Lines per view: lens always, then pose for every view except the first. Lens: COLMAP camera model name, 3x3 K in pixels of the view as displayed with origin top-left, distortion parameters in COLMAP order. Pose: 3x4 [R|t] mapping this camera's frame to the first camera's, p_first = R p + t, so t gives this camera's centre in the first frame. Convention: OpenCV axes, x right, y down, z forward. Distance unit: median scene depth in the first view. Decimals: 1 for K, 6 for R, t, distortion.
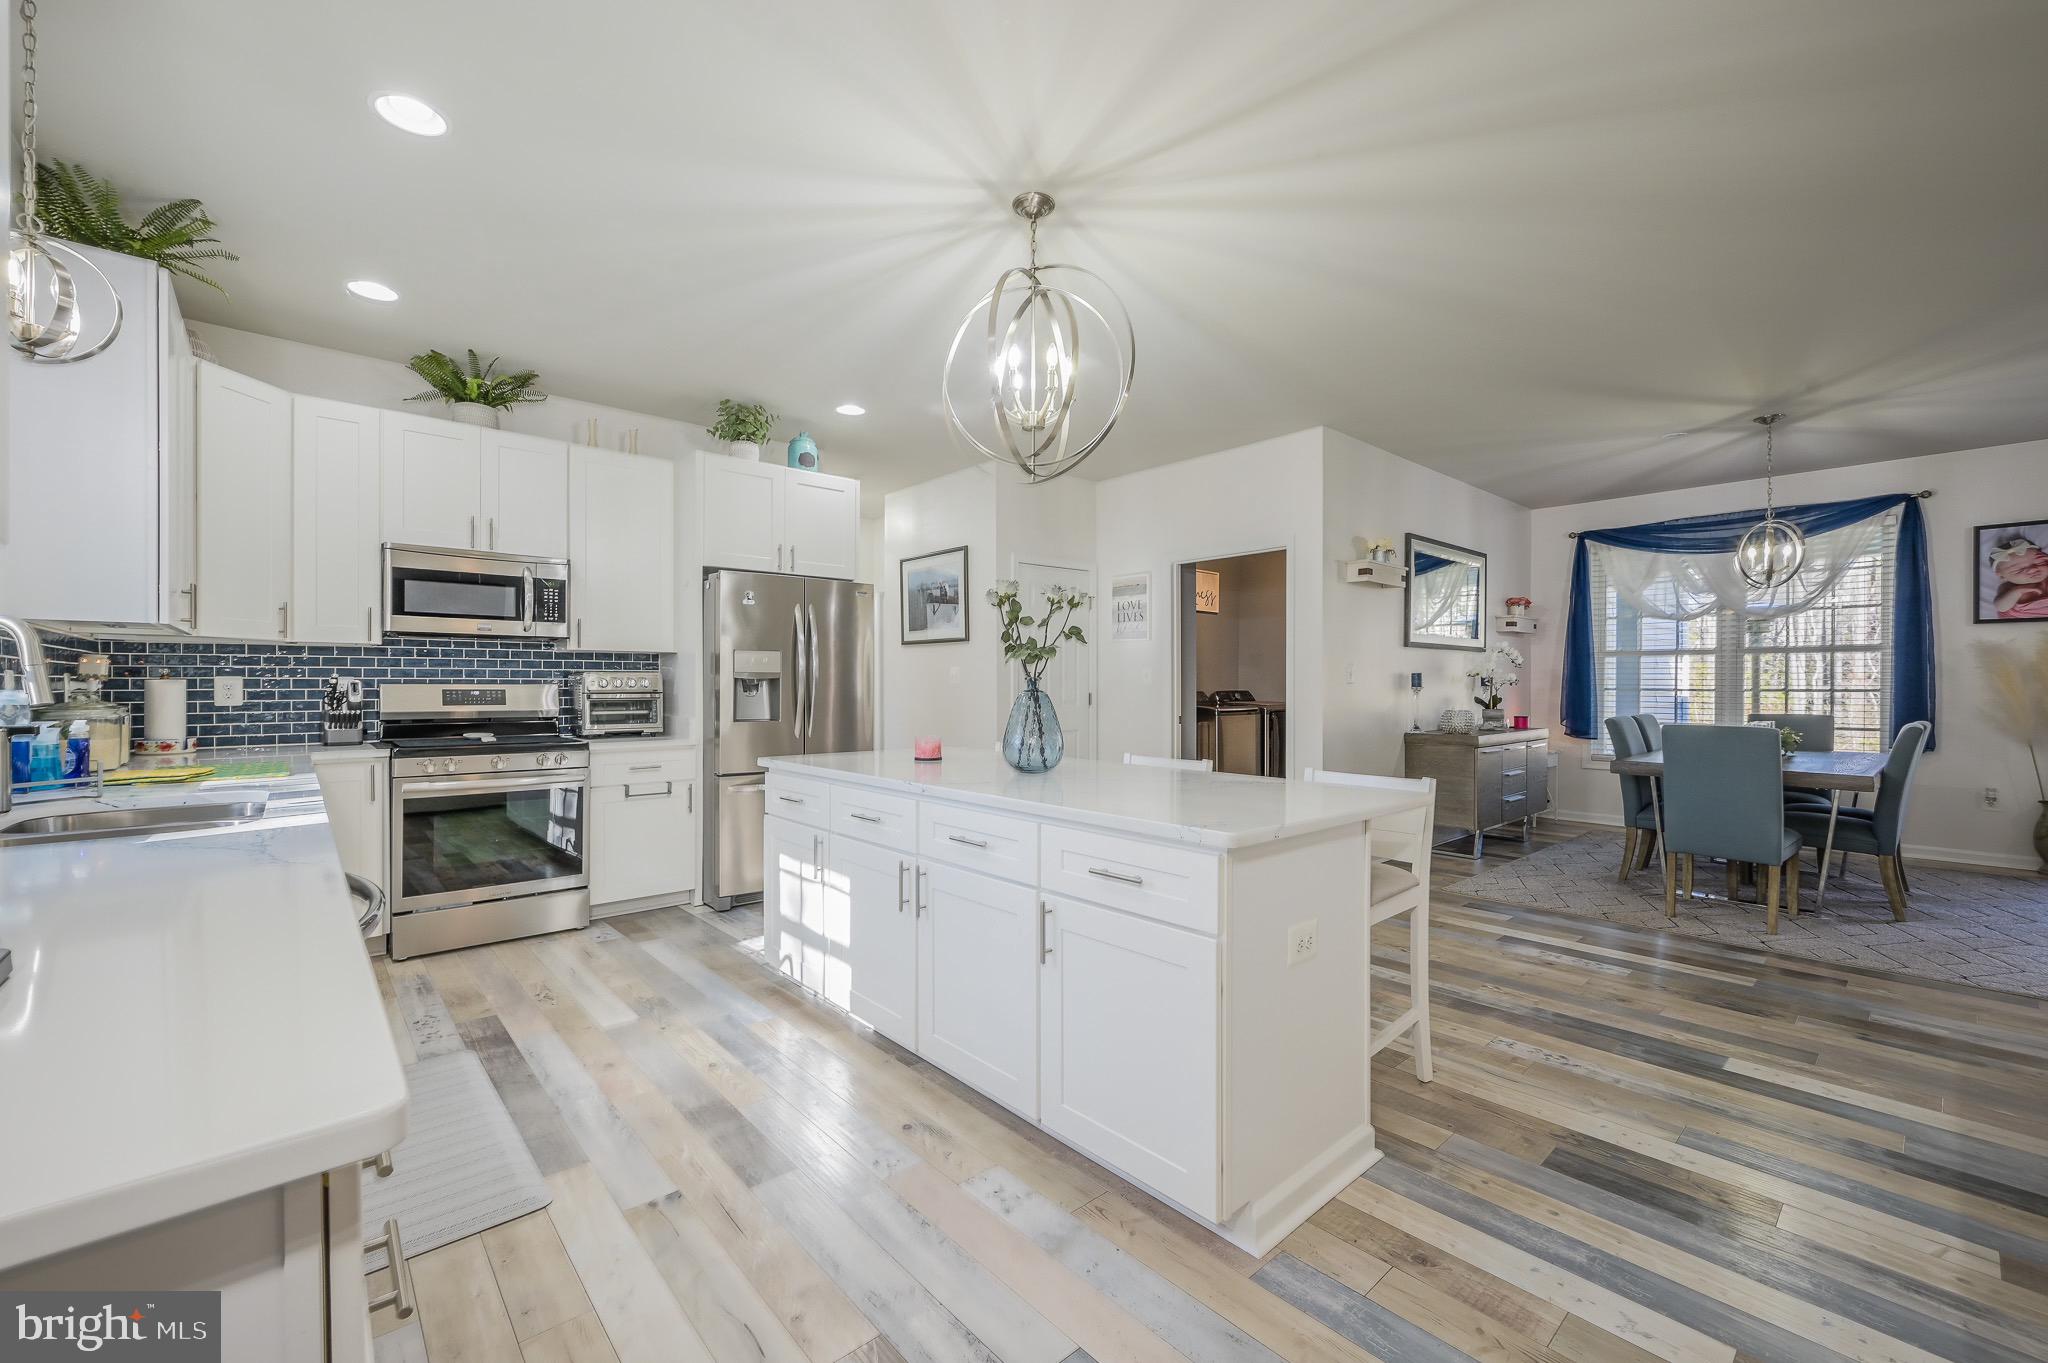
lens RADIAL K [[827.0, 0, 1020.6], [0, 827.0, 688.0], [0, 0, 1]] dist [0.000395, 0.000407]
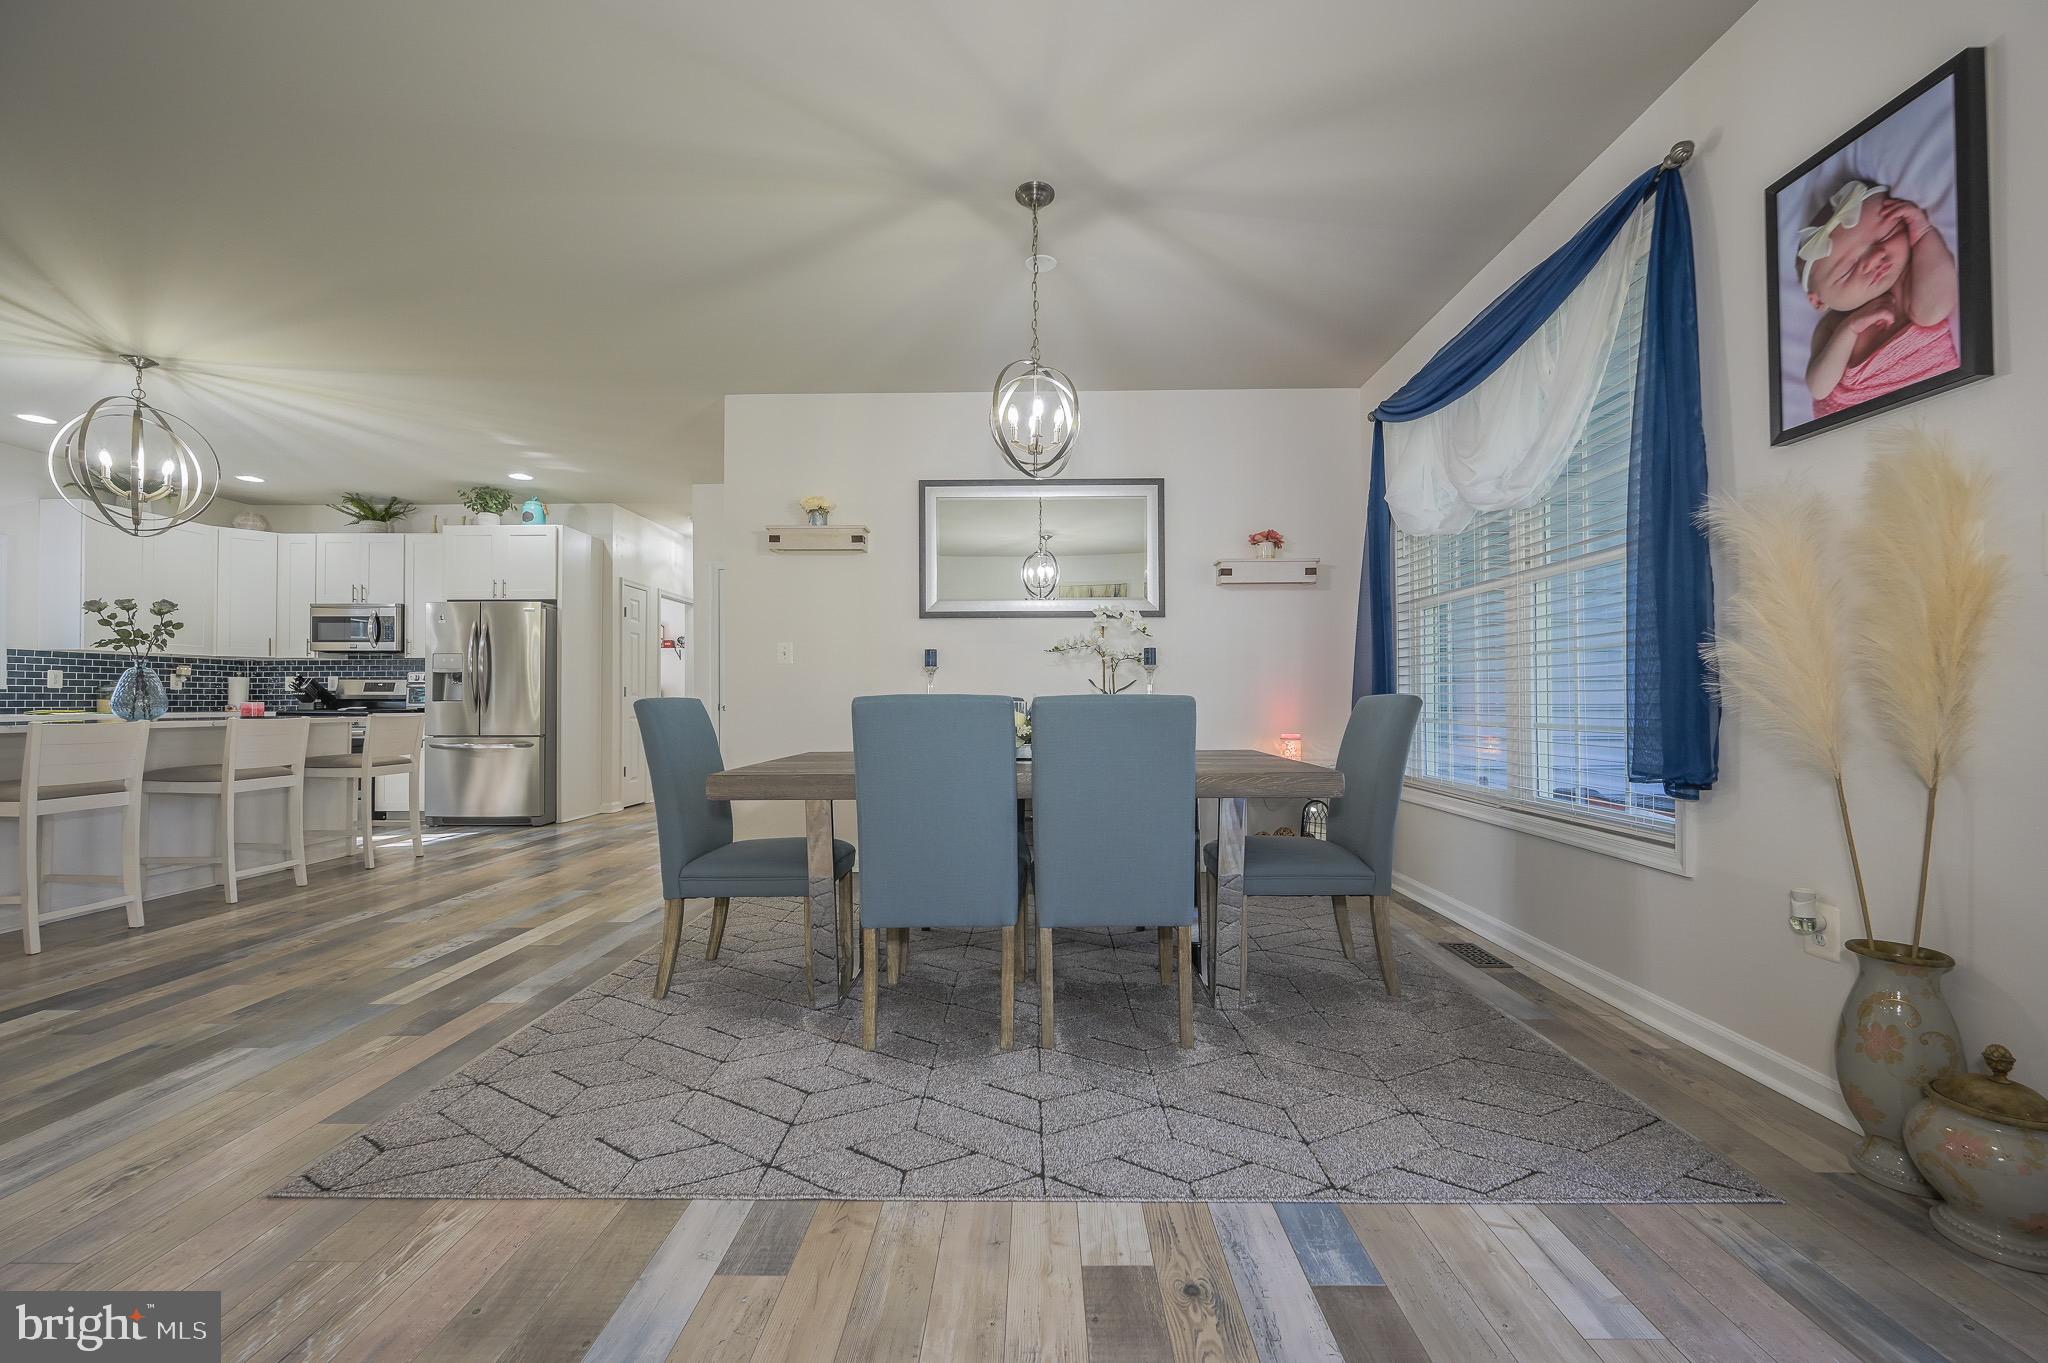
lens RADIAL K [[809.6, 0, 1029.4], [0, 809.6, 686.8], [0, 0, 1]] dist [-0.002412, -0.000198]
pose [[0.739211, -0.015905, -0.673286, 1.519109], [0.002367, 0.999776, -0.021019, 0.050361], [0.673469, 0.013944, 0.739084, 0.670216]]
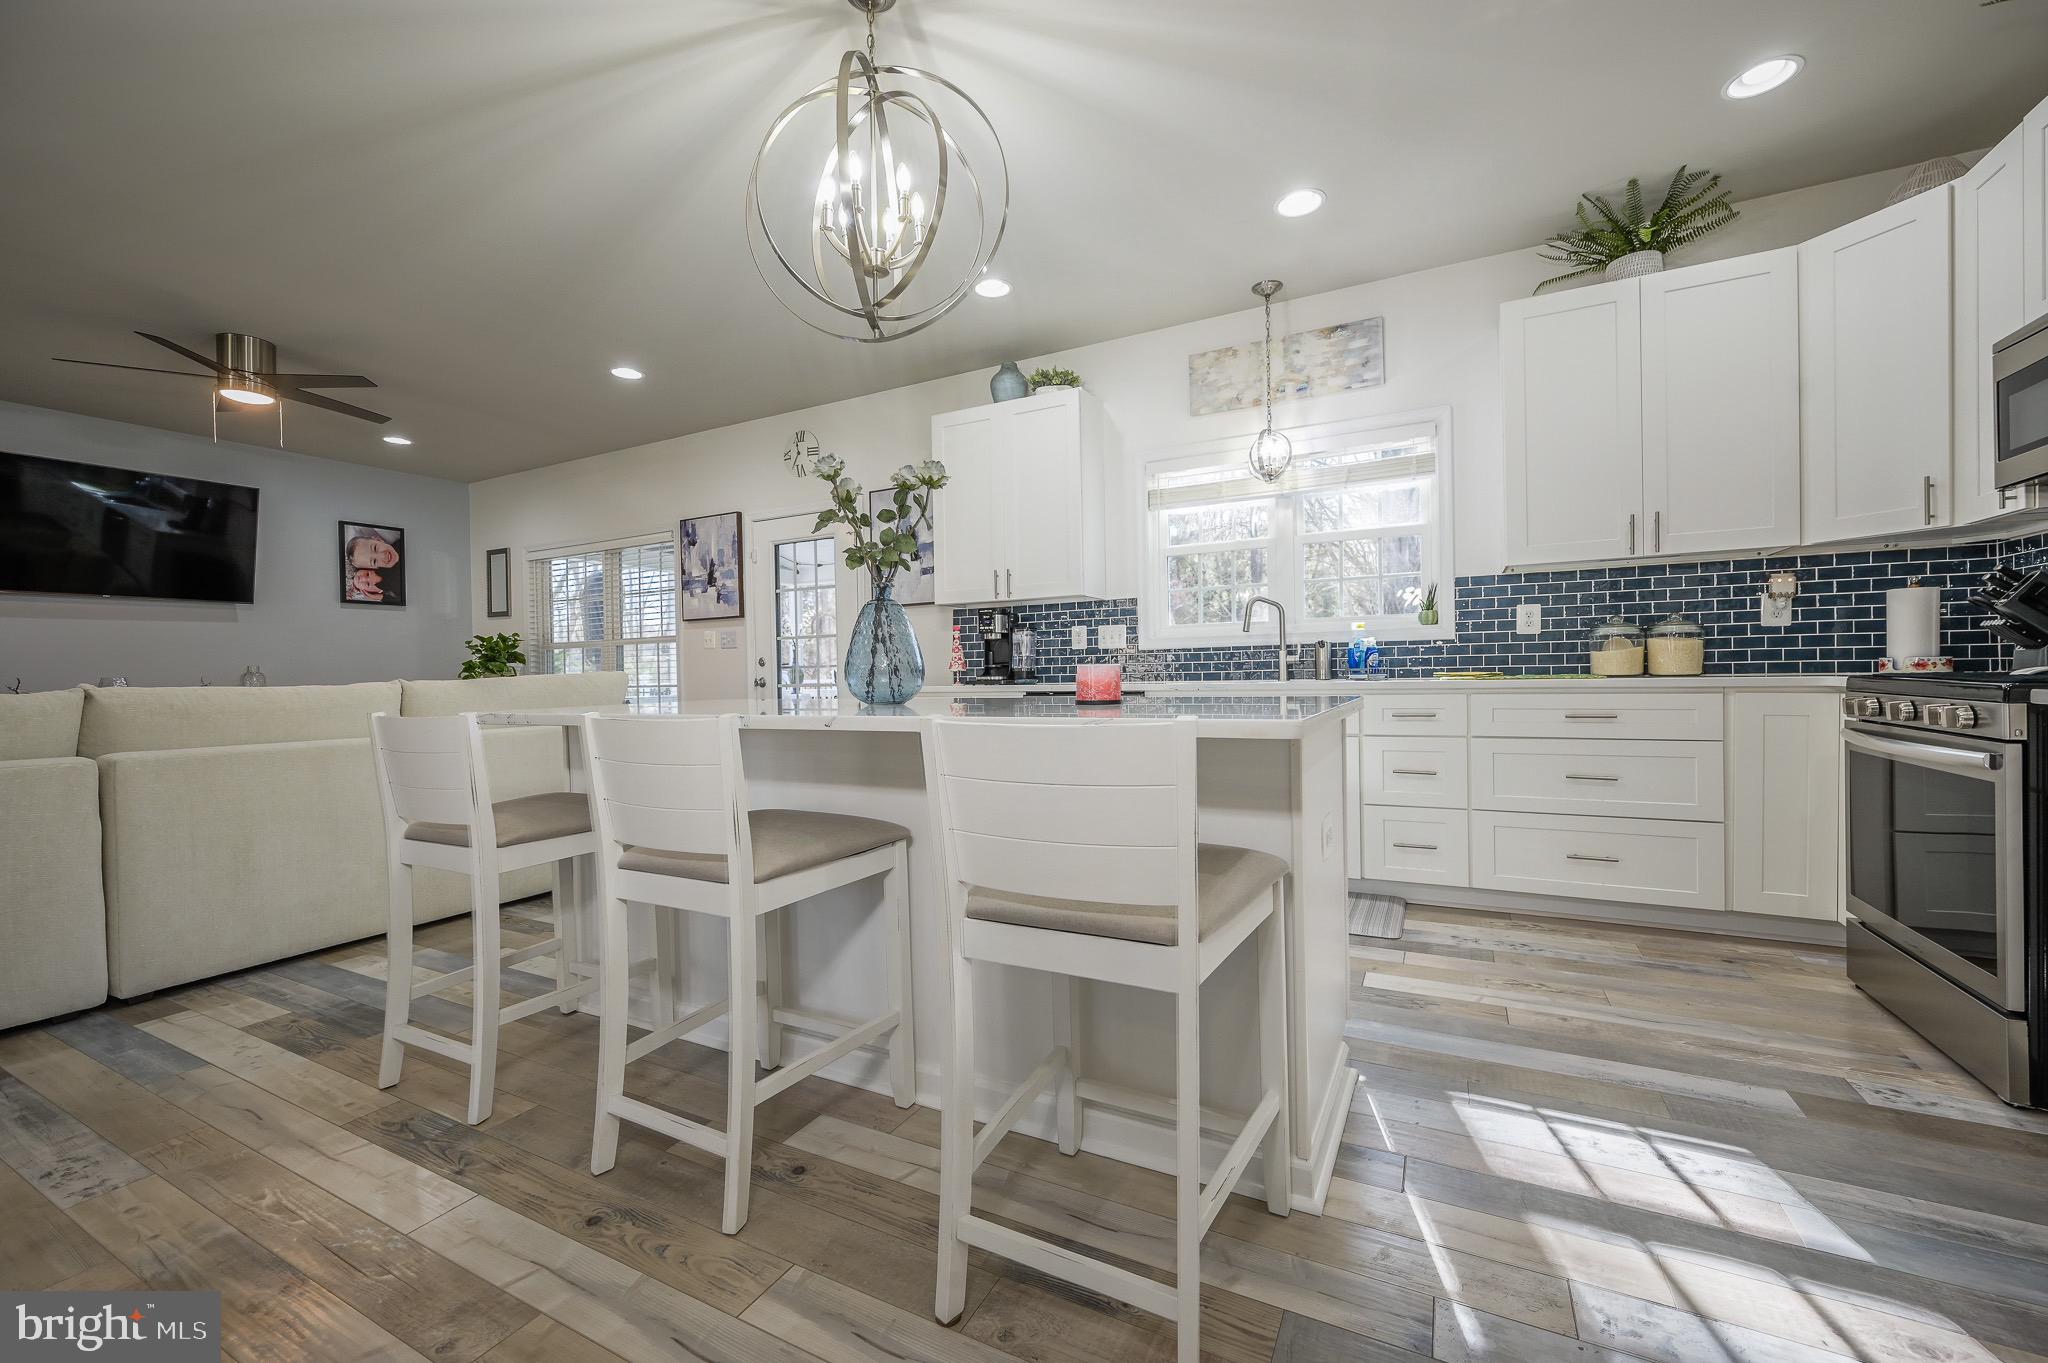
lens RADIAL K [[813.6, 0, 1024.0], [0, 813.6, 681.5], [0, 0, 1]] dist [-0.002003, -0.000203]
pose [[-0.935126, 0.020431, -0.353726, 0.110317], [0.016205, 0.999758, 0.014905, 0.047460], [0.353944, 0.008206, -0.935231, 1.177664]]
